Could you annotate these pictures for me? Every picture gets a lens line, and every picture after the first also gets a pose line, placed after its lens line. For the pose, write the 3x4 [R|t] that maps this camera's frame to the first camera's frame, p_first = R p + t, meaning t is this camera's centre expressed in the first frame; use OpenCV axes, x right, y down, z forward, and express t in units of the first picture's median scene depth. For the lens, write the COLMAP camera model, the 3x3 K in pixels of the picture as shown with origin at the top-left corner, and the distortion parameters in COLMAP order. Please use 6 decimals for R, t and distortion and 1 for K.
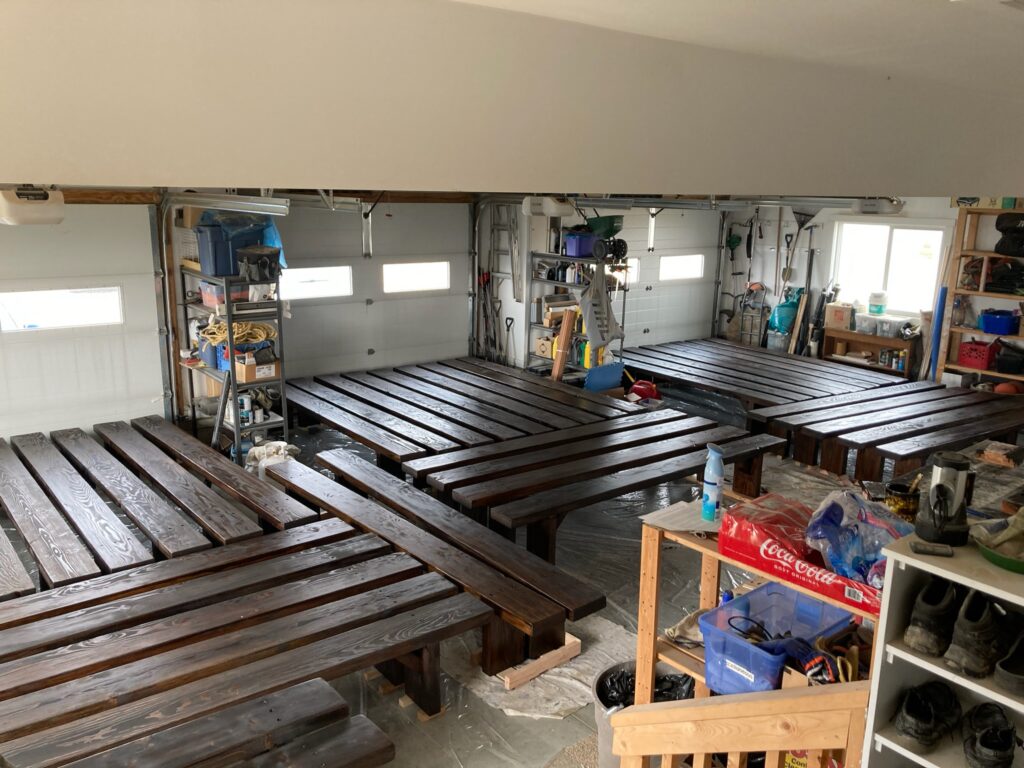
lens RADIAL K [[842.5, 0, 513.9], [0, 842.5, 377.5], [0, 0, 1]] dist [0.032943, -0.044299]
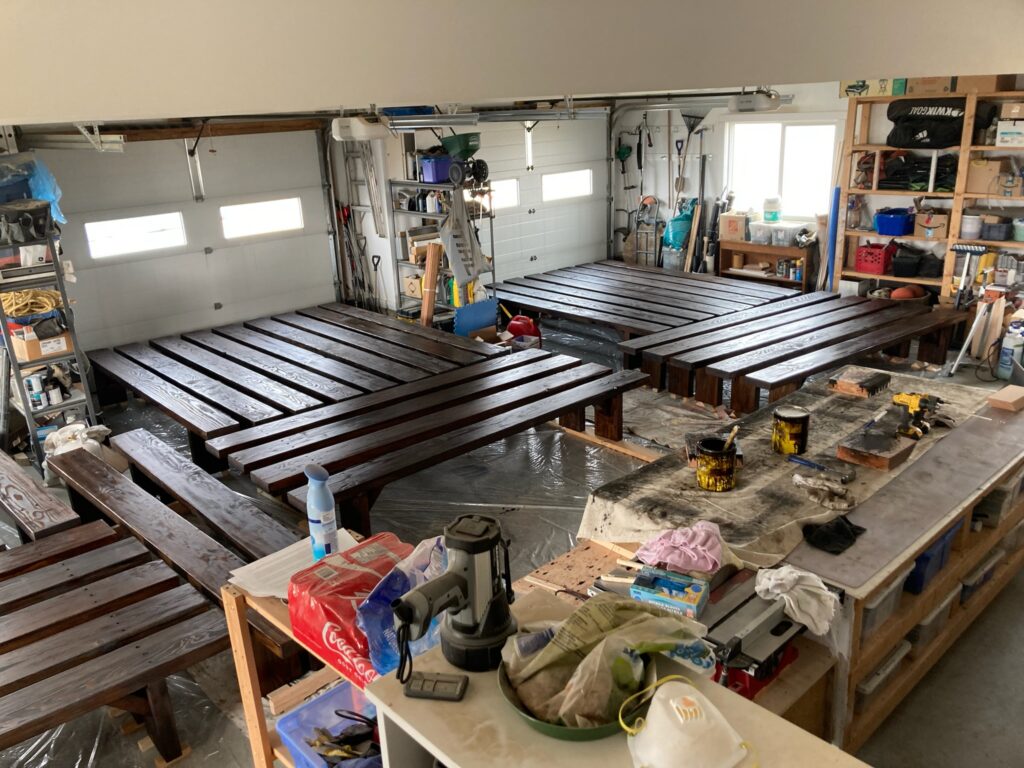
lens RADIAL K [[842.5, 0, 506.9], [0, 842.5, 396.6], [0, 0, 1]] dist [0.032943, -0.044299]
pose [[0.995924, -0.082305, 0.036886, 0.135670], [0.077751, 0.990732, 0.111376, -0.016348], [-0.045711, -0.108054, 0.993094, 0.106072]]
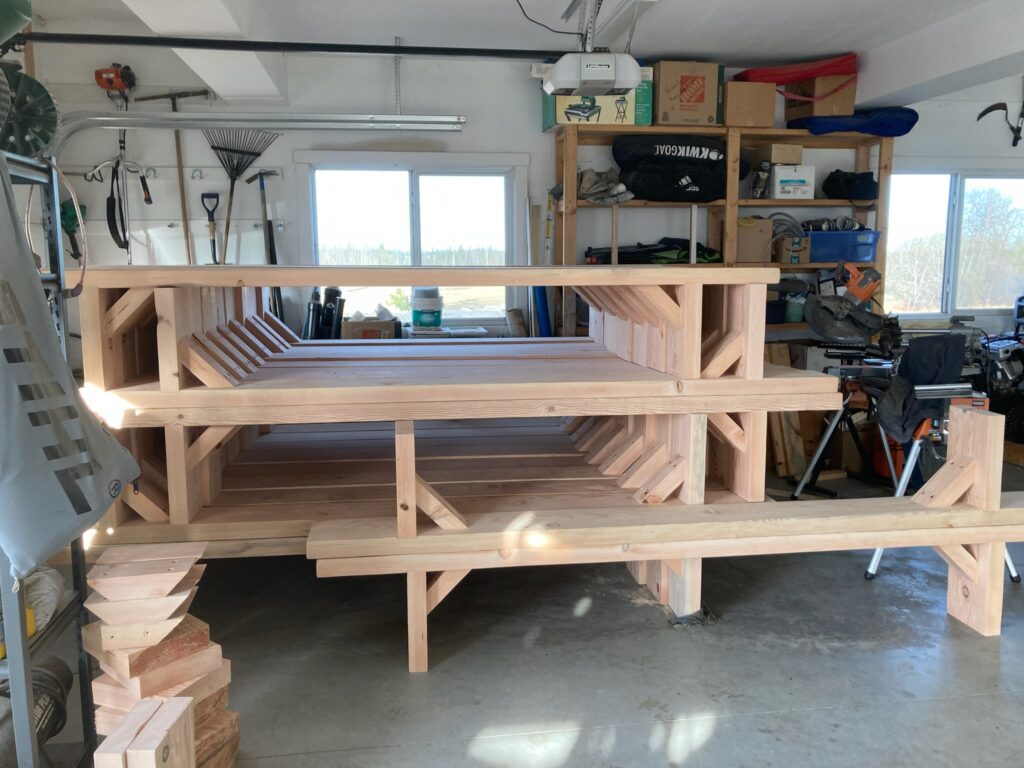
lens RADIAL K [[842.5, 0, 506.3], [0, 842.5, 388.7], [0, 0, 1]] dist [0.032943, -0.044299]
pose [[0.501640, -0.152893, 0.851458, -0.029560], [0.208514, 0.976608, 0.052519, -0.084120], [-0.839571, 0.151195, 0.521787, 1.037436]]
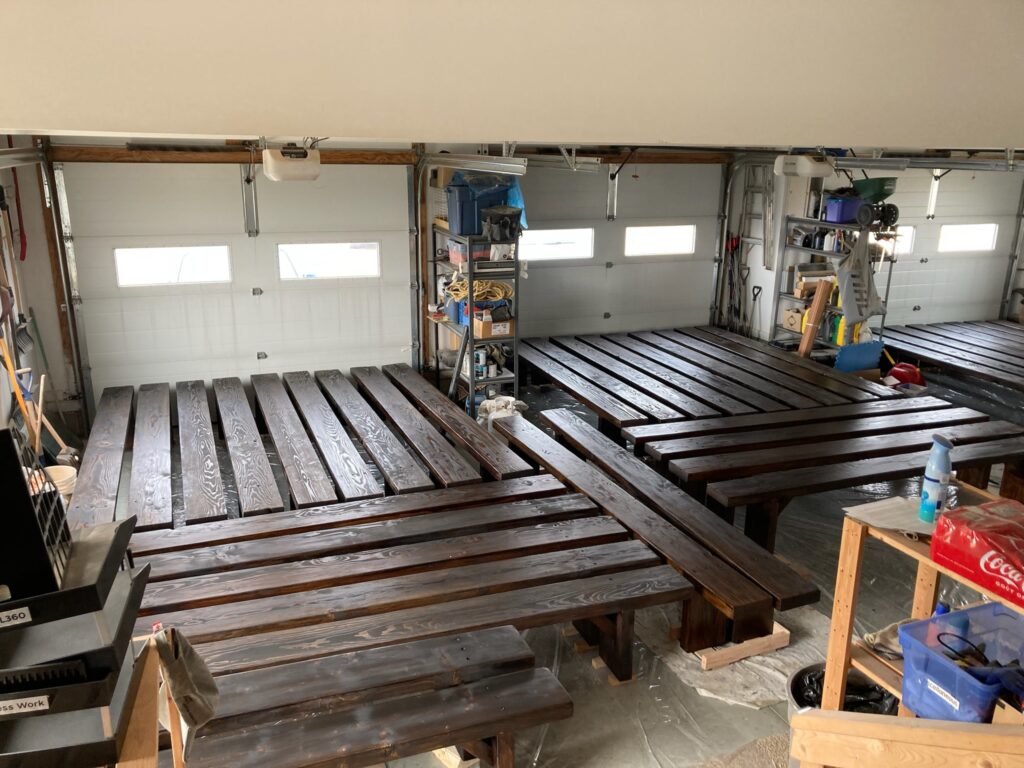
lens RADIAL K [[842.5, 0, 506.8], [0, 842.5, 389.0], [0, 0, 1]] dist [0.032943, -0.044299]
pose [[0.952507, 0.078034, -0.294348, 0.023079], [-0.062189, 0.996085, 0.062826, 0.001487], [0.298099, -0.041537, 0.953631, 0.013615]]
